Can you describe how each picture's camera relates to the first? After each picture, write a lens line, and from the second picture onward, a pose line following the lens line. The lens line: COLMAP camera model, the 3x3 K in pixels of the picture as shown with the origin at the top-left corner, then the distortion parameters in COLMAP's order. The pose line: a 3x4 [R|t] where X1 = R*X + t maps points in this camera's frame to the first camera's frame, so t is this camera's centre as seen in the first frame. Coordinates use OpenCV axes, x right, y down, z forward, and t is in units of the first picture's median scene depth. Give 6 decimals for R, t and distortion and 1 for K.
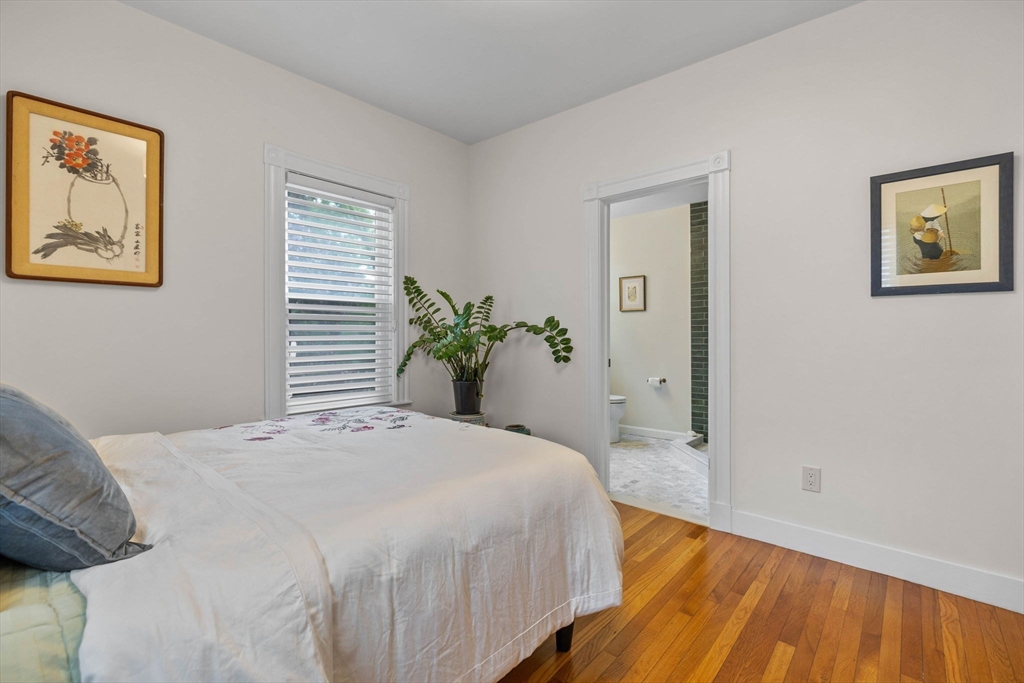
lens RADIAL K [[466.0, 0, 512.5], [0, 466.0, 338.7], [0, 0, 1]] dist [-0.013842, -0.000385]
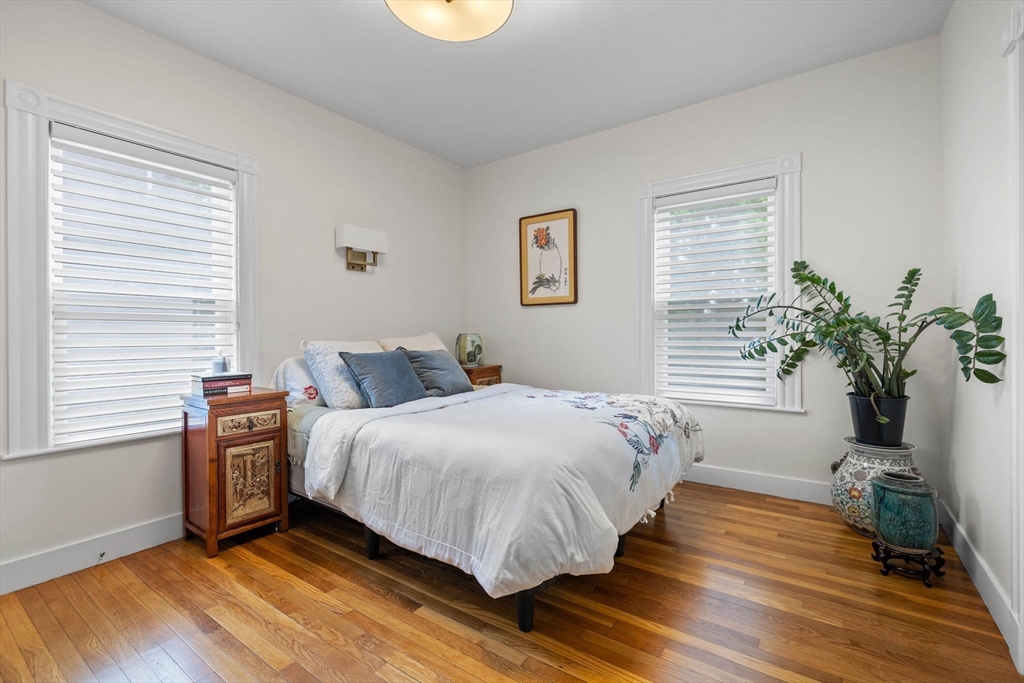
lens RADIAL K [[443.9, 0, 515.2], [0, 443.9, 334.6], [0, 0, 1]] dist [0.000909, 0.000439]
pose [[0.116706, 0.002196, -0.993164, 0.842275], [-0.000520, 0.999998, 0.002150, -0.004688], [0.993166, 0.000266, 0.116706, 0.650205]]
